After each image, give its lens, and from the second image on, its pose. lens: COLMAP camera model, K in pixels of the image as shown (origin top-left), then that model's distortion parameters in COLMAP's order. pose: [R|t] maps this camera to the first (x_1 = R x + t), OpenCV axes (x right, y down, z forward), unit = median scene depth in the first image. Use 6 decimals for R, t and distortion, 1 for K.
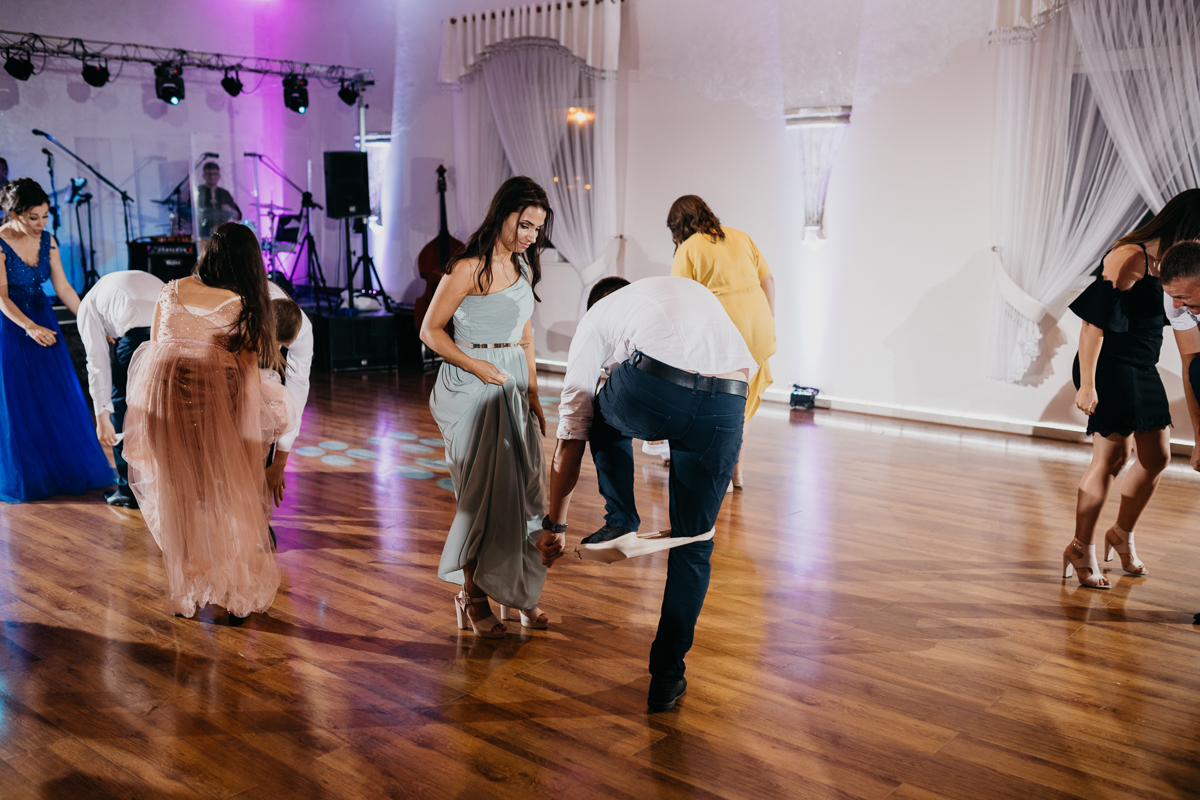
lens RADIAL K [[1143.0, 0, 600.0], [0, 1143.0, 400.0], [0, 0, 1]] dist [-0.059894, 0.087950]
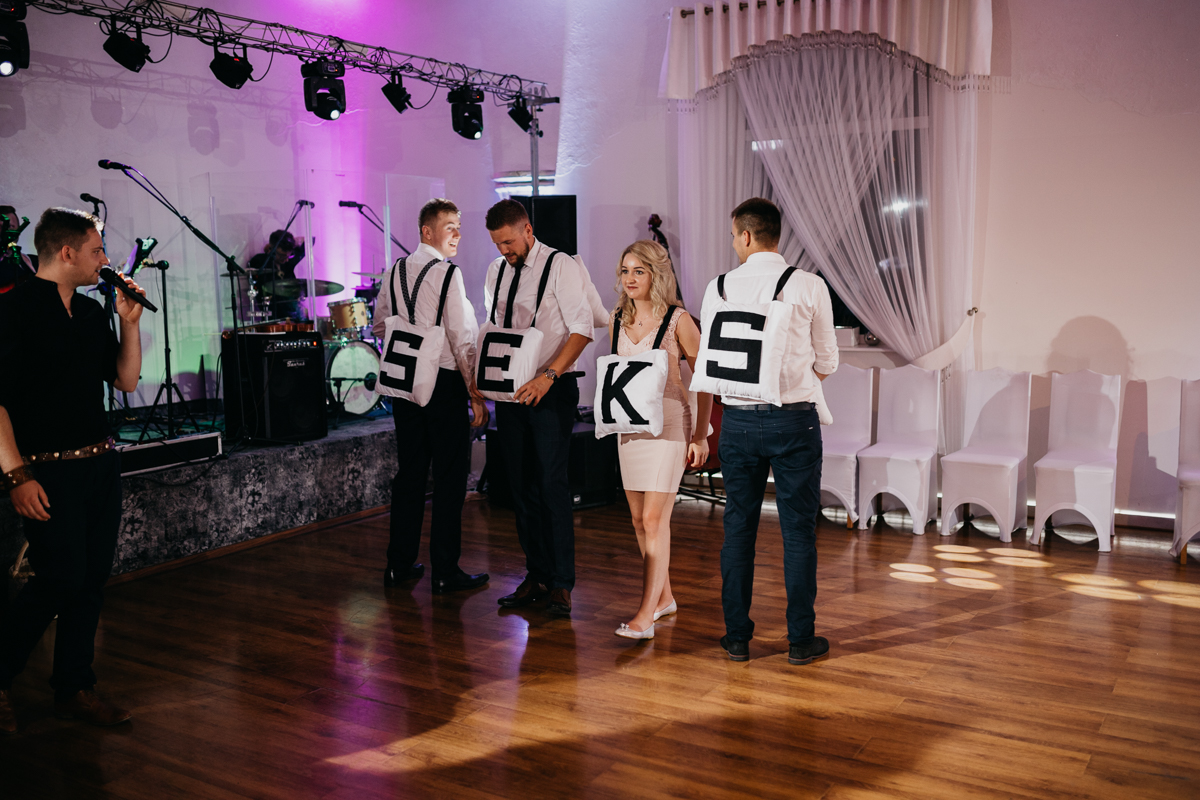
lens RADIAL K [[1143.0, 0, 600.0], [0, 1143.0, 400.0], [0, 0, 1]] dist [-0.059894, 0.087950]
pose [[0.986320, -0.037005, 0.160632, -0.313212], [0.045568, 0.997711, -0.049959, -0.059808], [-0.158416, 0.056595, 0.985749, 0.327337]]
